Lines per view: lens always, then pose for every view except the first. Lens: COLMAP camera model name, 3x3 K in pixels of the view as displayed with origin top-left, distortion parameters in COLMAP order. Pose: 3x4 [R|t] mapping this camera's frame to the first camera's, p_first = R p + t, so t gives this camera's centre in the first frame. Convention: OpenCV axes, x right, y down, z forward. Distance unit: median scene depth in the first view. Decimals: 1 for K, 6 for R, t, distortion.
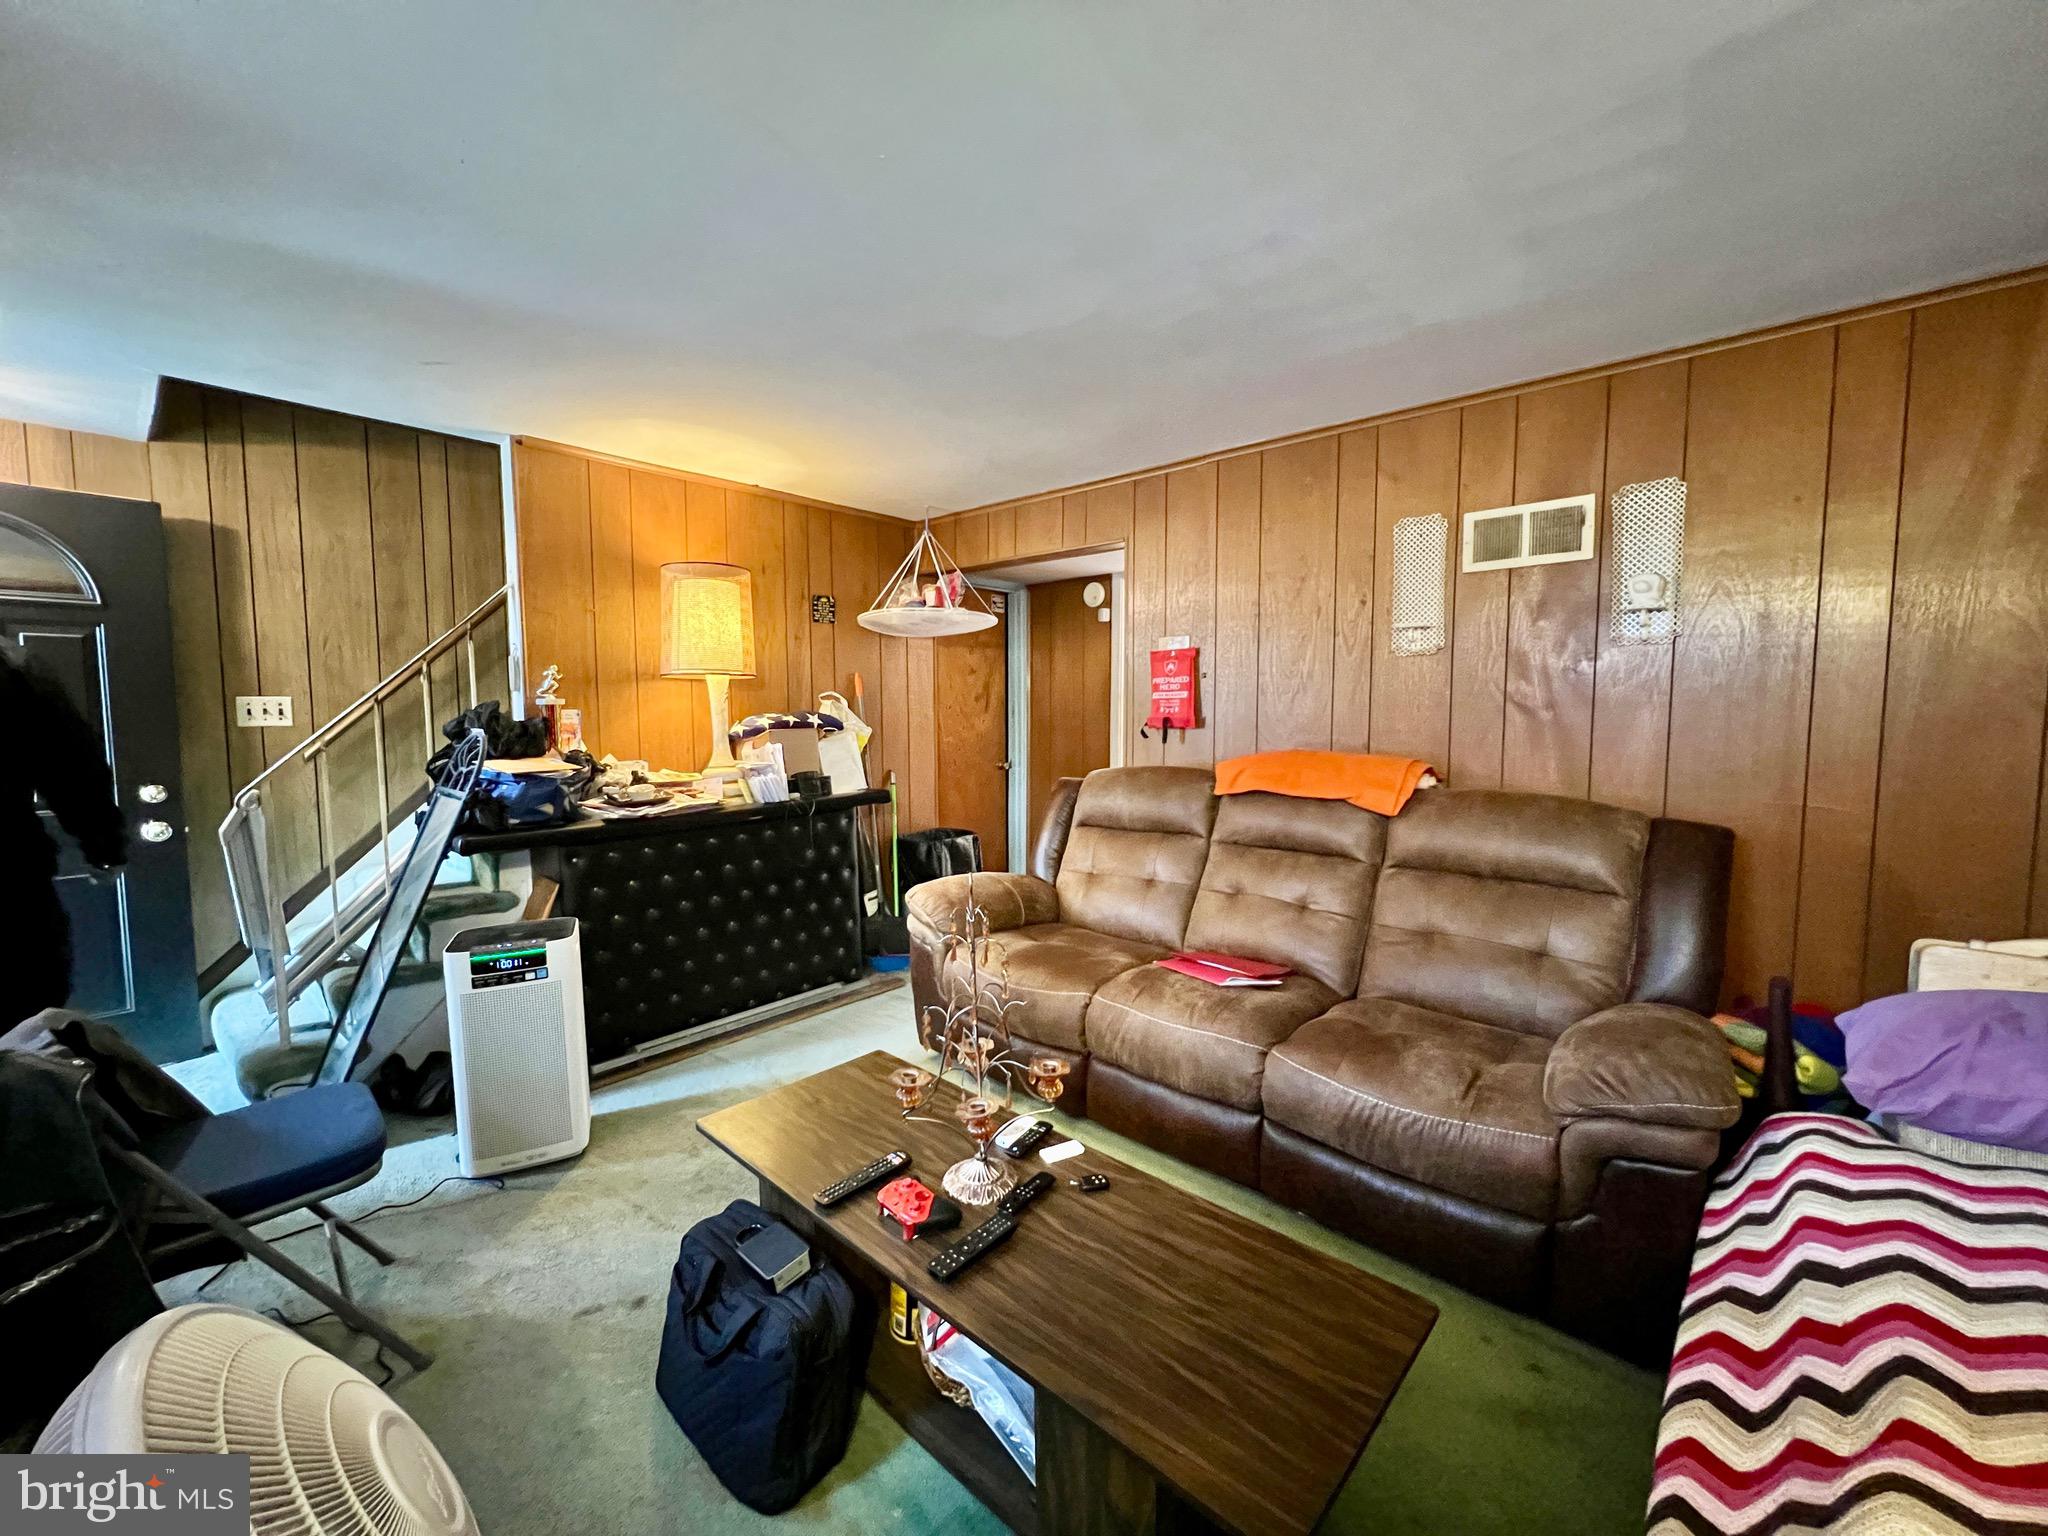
lens RADIAL K [[820.5, 0, 1025.5], [0, 820.5, 762.6], [0, 0, 1]] dist [-0.000753, -0.000049]
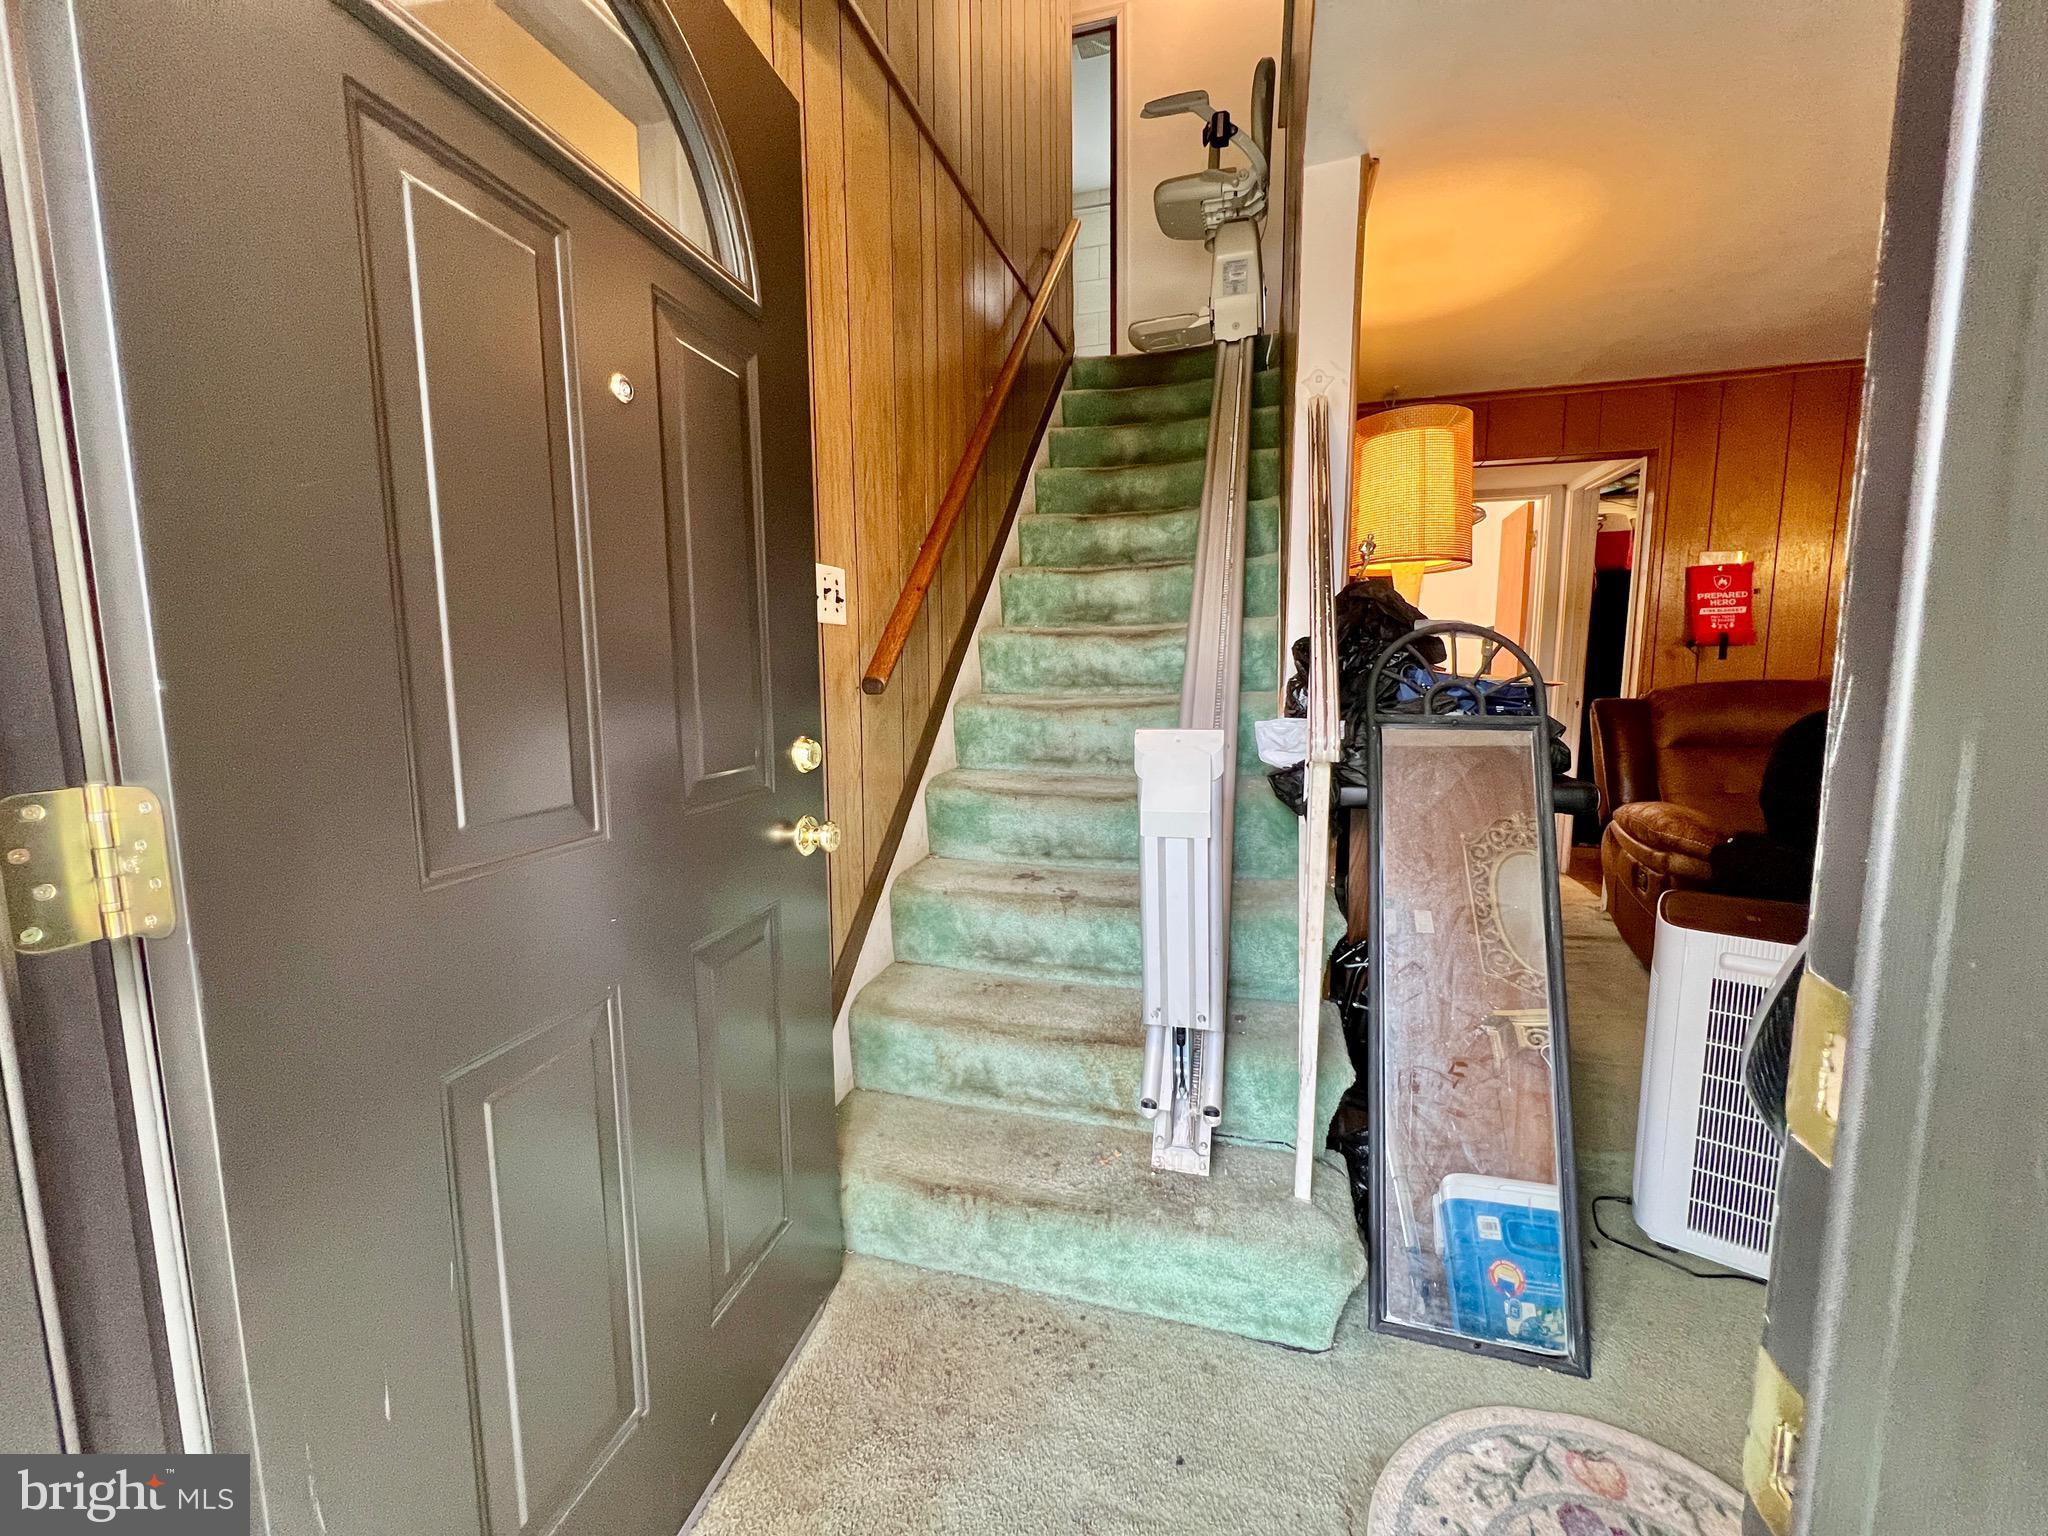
lens RADIAL K [[817.4, 0, 1016.8], [0, 817.4, 762.7], [0, 0, 1]] dist [-0.003747, -0.000067]
pose [[0.903679, -0.053801, 0.424816, -1.026547], [0.034472, 0.997996, 0.053062, 0.019438], [-0.426820, -0.033306, 0.903723, 0.469611]]
